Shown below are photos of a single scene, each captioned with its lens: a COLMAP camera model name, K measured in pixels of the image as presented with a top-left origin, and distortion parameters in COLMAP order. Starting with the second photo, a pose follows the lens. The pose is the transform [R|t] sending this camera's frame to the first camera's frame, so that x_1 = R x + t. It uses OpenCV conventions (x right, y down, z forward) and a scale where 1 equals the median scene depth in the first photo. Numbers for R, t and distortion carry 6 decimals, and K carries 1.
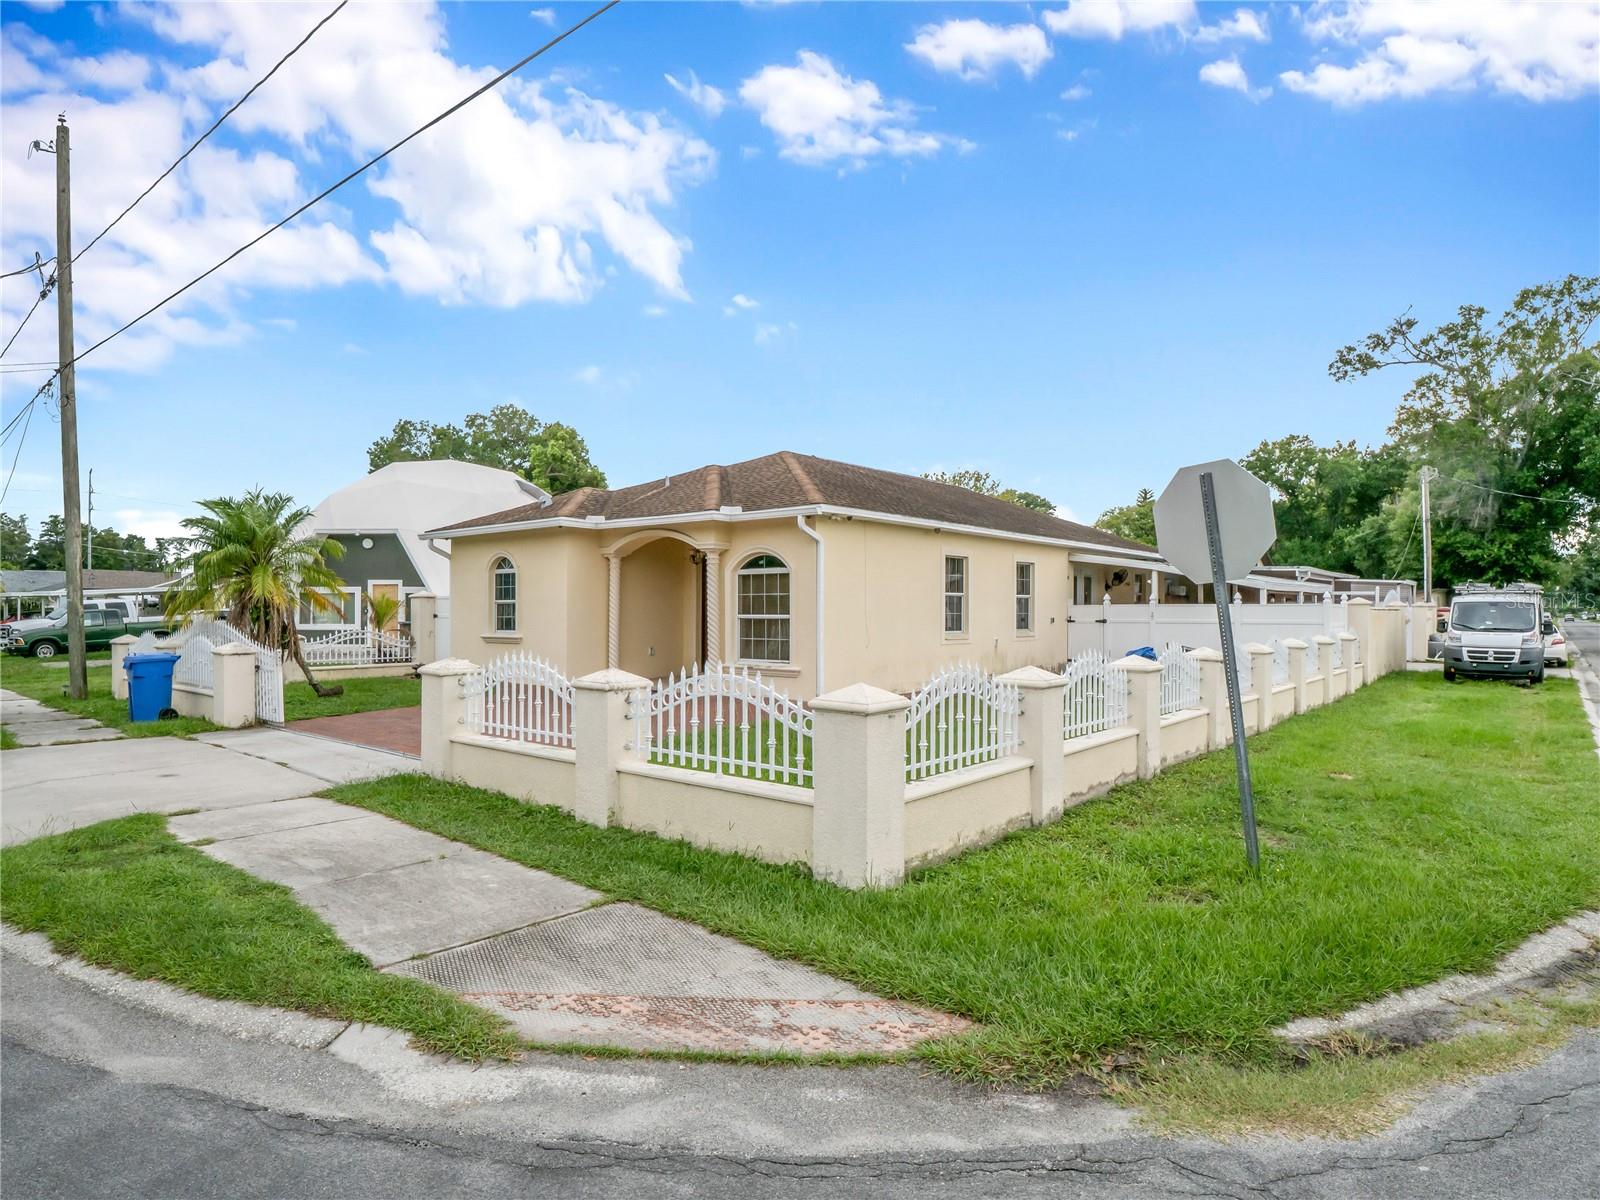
lens RADIAL K [[916.5, 0, 800.0], [0, 916.5, 600.0], [0, 0, 1]] dist [-0.003495, -0.000822]
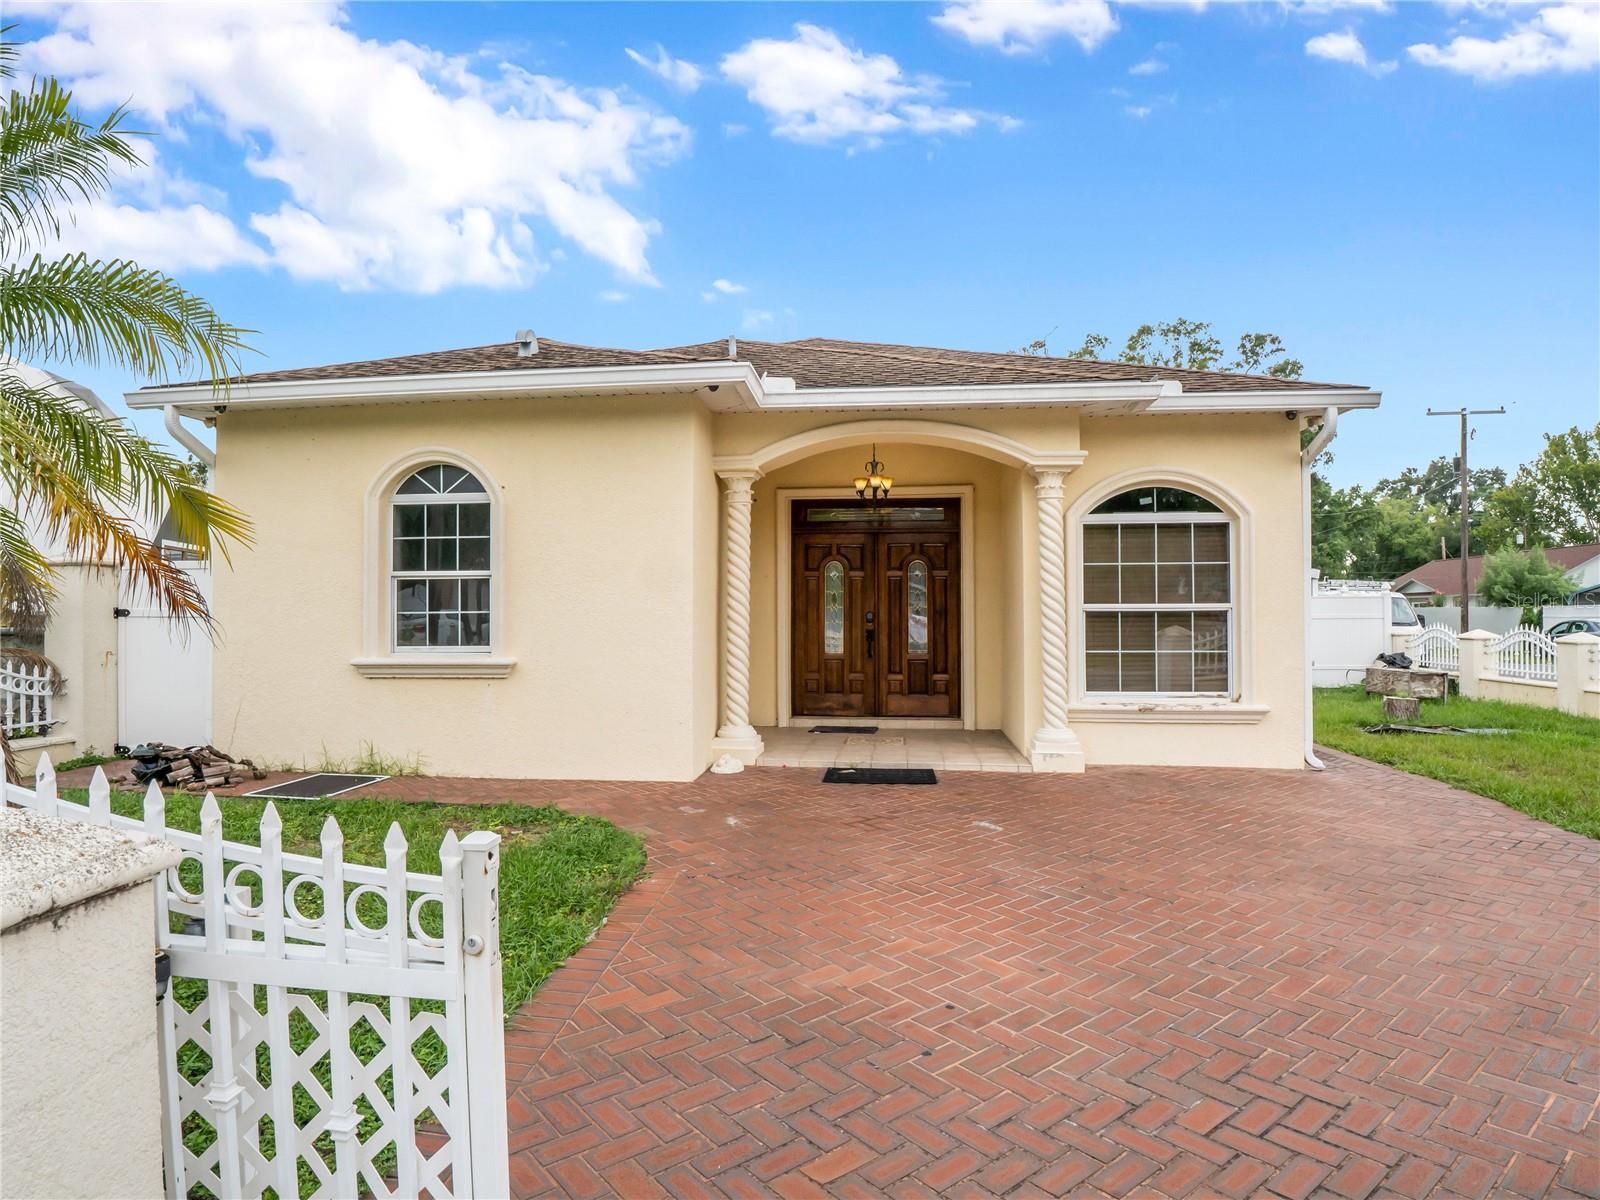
lens RADIAL K [[916.5, 0, 800.0], [0, 916.5, 600.0], [0, 0, 1]] dist [-0.003495, -0.000822]
pose [[0.838554, 0.002407, 0.544814, -0.472102], [-0.002943, 0.999996, 0.000112, 0.014250], [-0.544811, -0.001697, 0.838557, 0.666597]]
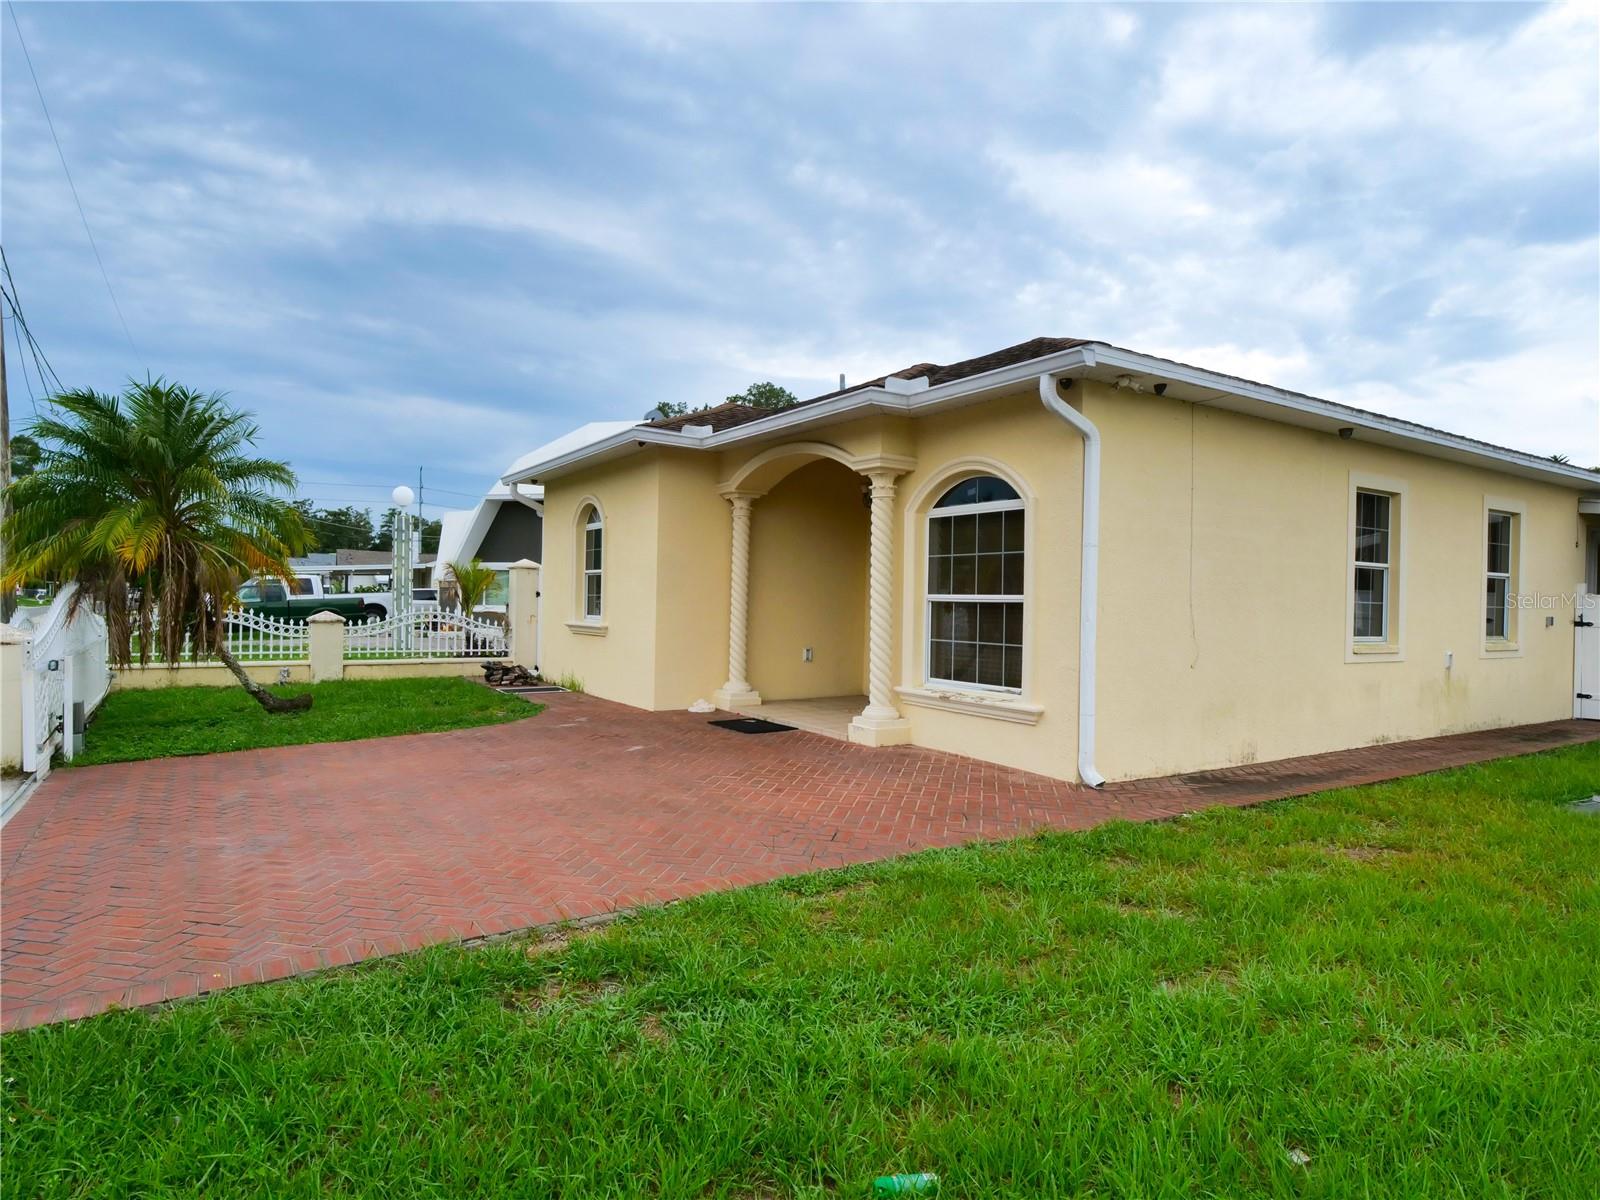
lens RADIAL K [[916.5, 0, 800.0], [0, 916.5, 600.0], [0, 0, 1]] dist [-0.003495, -0.000822]
pose [[0.954307, 0.017723, -0.298303, 0.019527], [-0.015821, 0.999836, 0.008790, 0.015761], [0.298410, -0.003669, 0.954431, 0.476201]]
